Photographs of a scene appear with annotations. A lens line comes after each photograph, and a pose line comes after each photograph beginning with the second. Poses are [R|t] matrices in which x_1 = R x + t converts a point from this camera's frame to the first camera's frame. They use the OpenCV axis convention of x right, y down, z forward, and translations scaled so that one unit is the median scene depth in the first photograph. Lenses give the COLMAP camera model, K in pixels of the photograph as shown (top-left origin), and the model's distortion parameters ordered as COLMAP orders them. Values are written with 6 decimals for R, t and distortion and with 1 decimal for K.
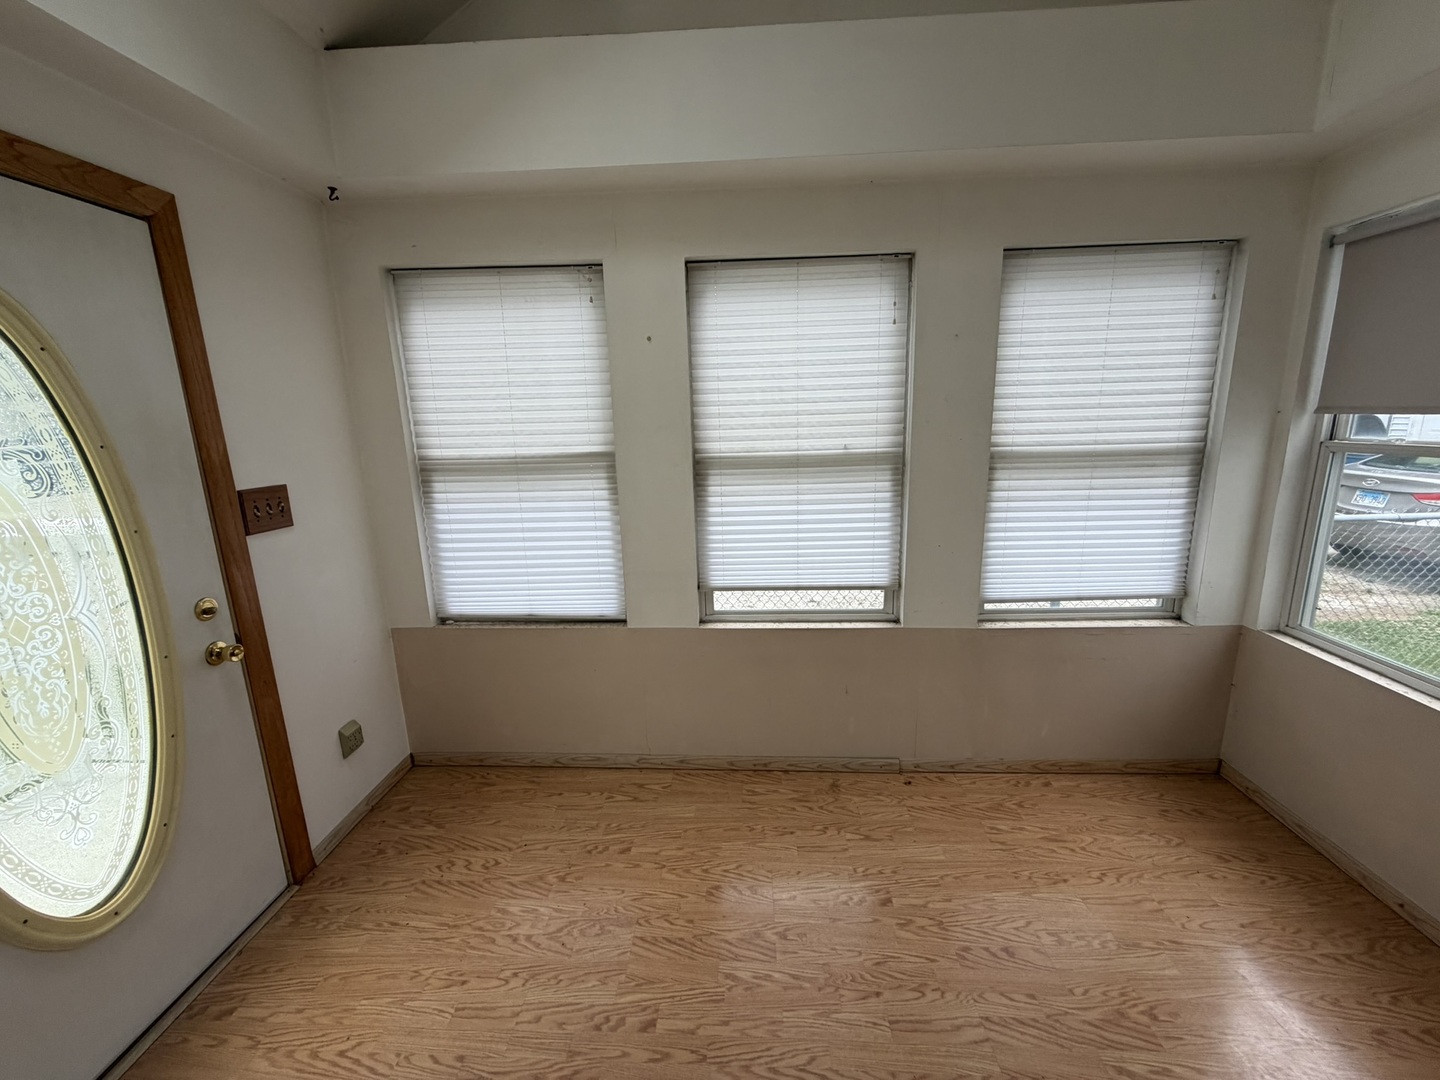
lens RADIAL K [[574.7, 0, 714.2], [0, 574.7, 539.4], [0, 0, 1]] dist [0.001208, 0.000153]
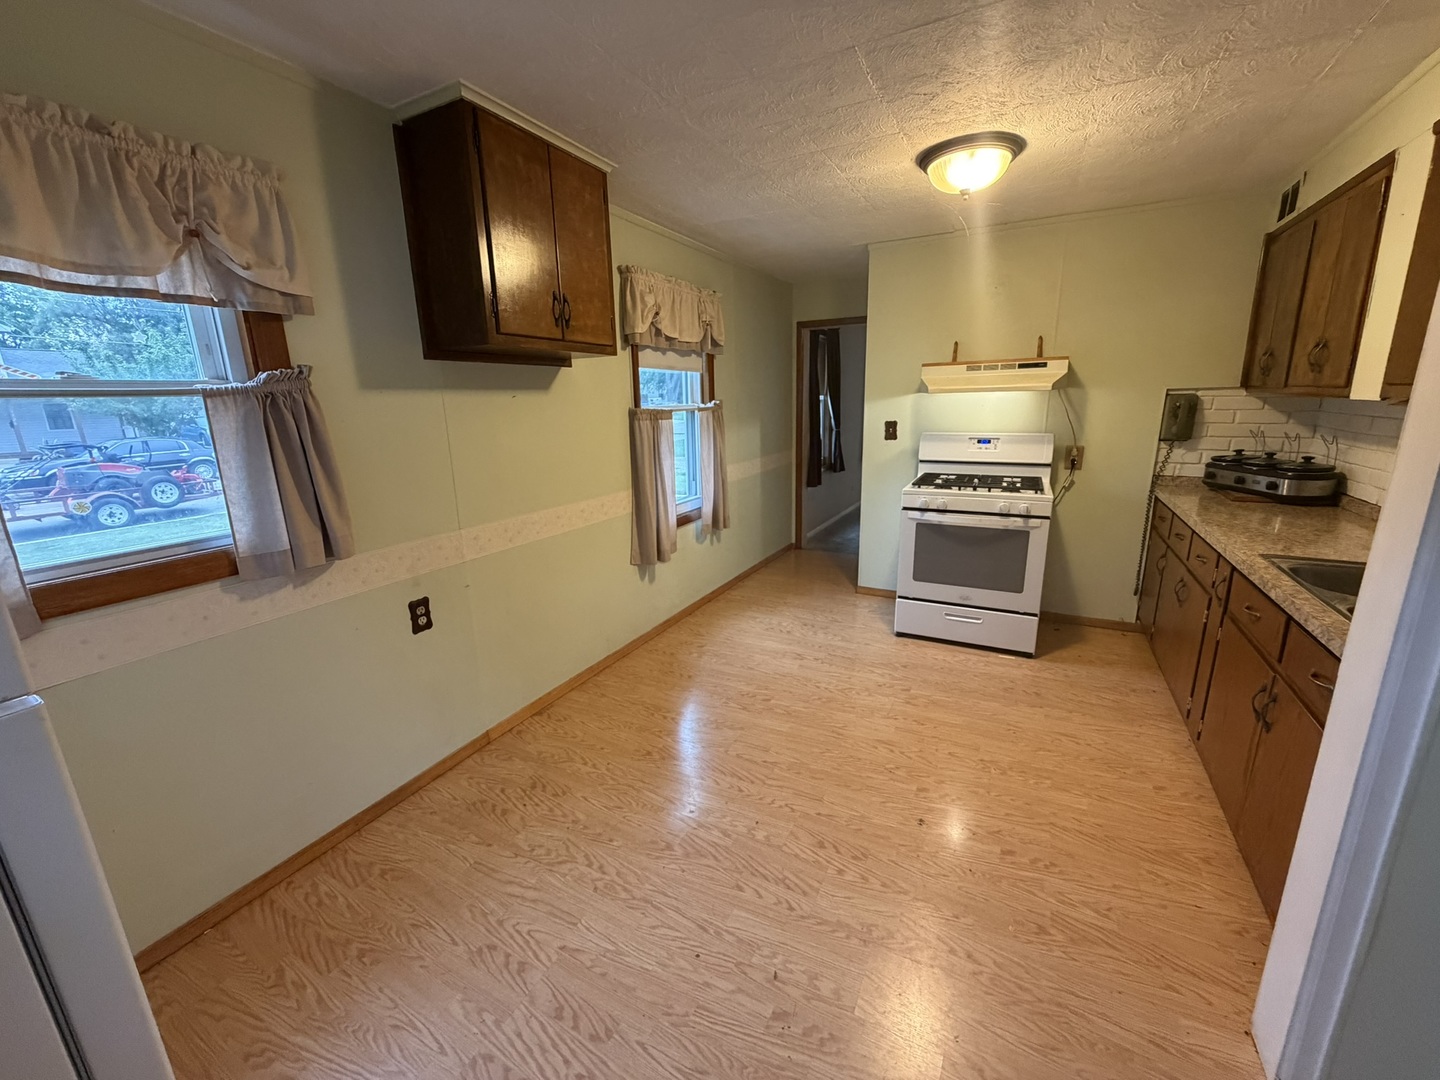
lens RADIAL K [[574.7, 0, 714.2], [0, 574.7, 539.4], [0, 0, 1]] dist [0.001208, 0.000153]
pose [[-0.894091, -0.084975, 0.439751, -0.367183], [0.119199, 0.901282, 0.416511, -0.277289], [-0.431733, 0.424817, -0.795699, 1.464910]]
